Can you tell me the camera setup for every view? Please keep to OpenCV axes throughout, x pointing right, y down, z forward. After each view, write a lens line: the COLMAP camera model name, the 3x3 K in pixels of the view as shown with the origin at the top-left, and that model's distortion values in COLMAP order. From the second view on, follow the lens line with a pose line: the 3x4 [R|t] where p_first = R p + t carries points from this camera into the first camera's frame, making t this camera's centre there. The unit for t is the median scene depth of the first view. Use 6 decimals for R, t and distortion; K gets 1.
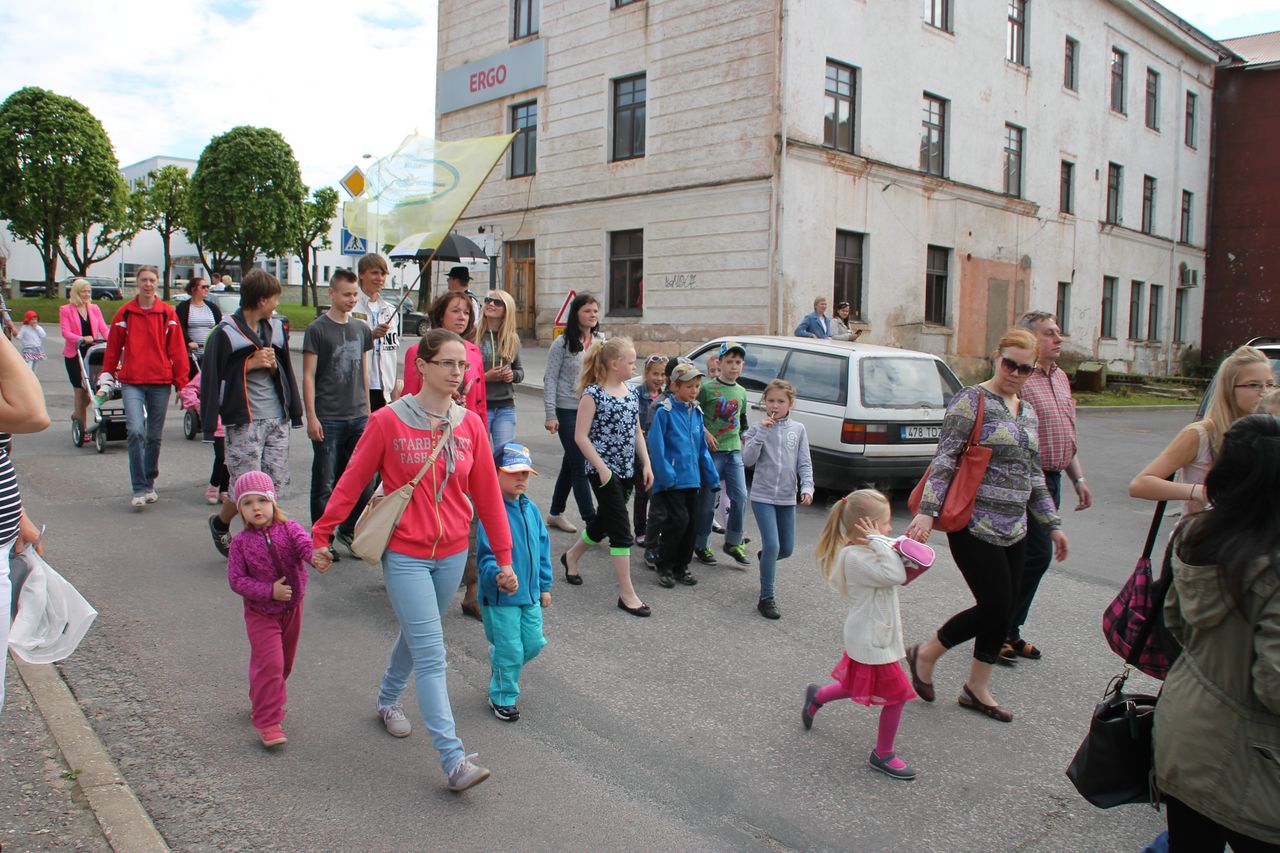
lens RADIAL K [[1076.7, 0, 632.7], [0, 1076.7, 430.1], [0, 0, 1]] dist [-0.173220, 0.116515]
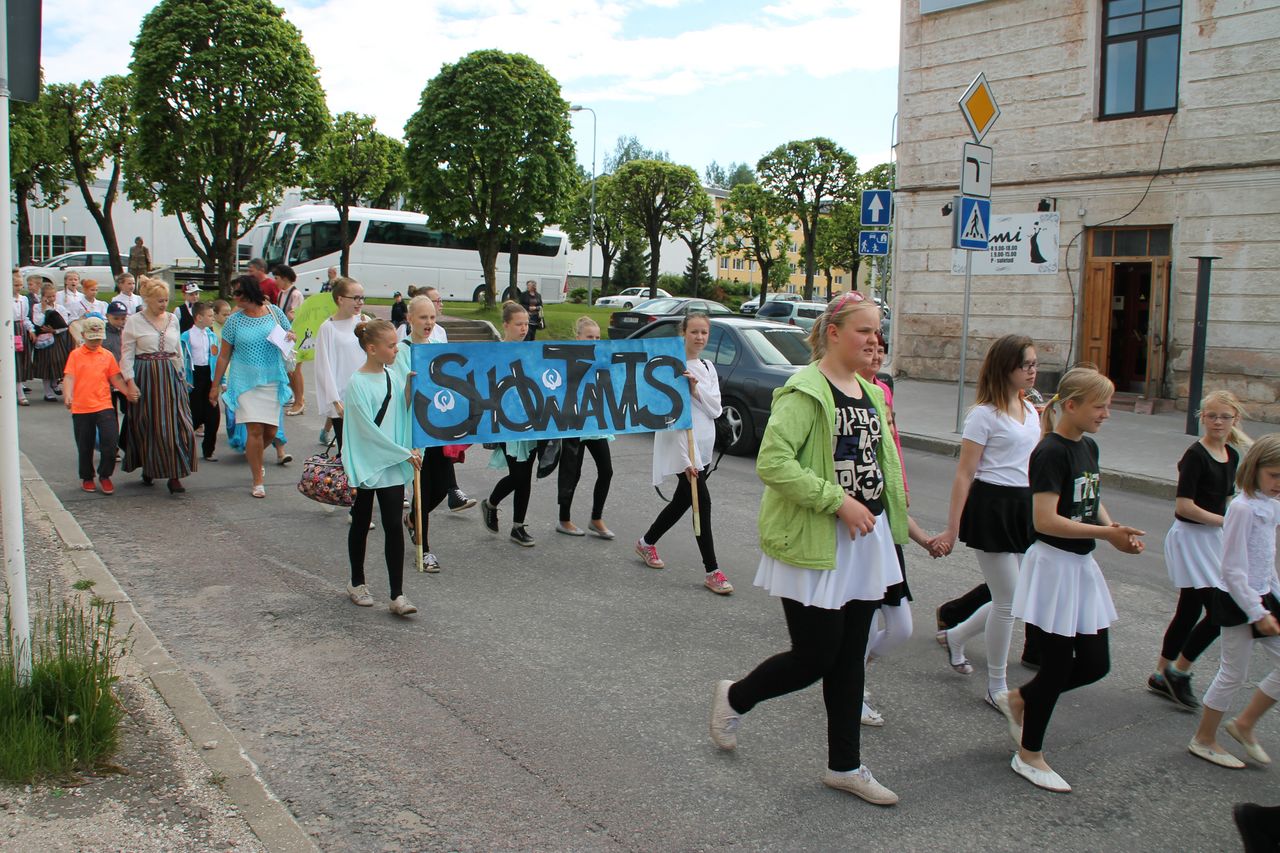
lens RADIAL K [[1076.7, 0, 645.1], [0, 1076.7, 419.4], [0, 0, 1]] dist [-0.173220, 0.116515]
pose [[0.999673, 0.003518, -0.025322, -0.361351], [-0.003238, 0.999933, 0.011110, -0.077912], [0.025360, -0.011024, 0.999618, 0.431283]]
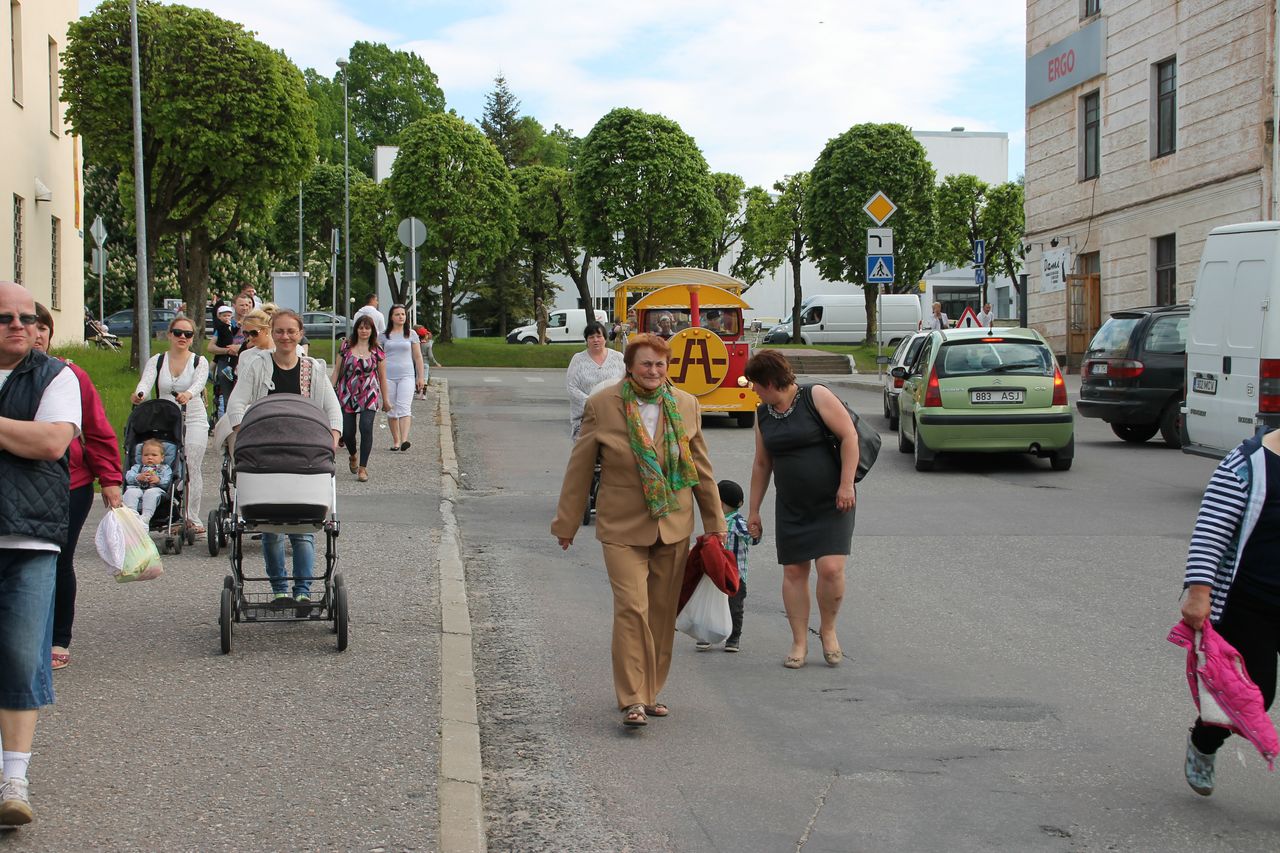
lens RADIAL K [[2037.3, 0, 640.6], [0, 2037.3, 440.8], [0, 0, 1]] dist [0.176271, 0.000000]
pose [[0.834452, -0.018343, -0.550775, 0.517669], [-0.024882, 0.997173, -0.070907, 0.105006], [0.550519, 0.072873, 0.831636, -0.592600]]
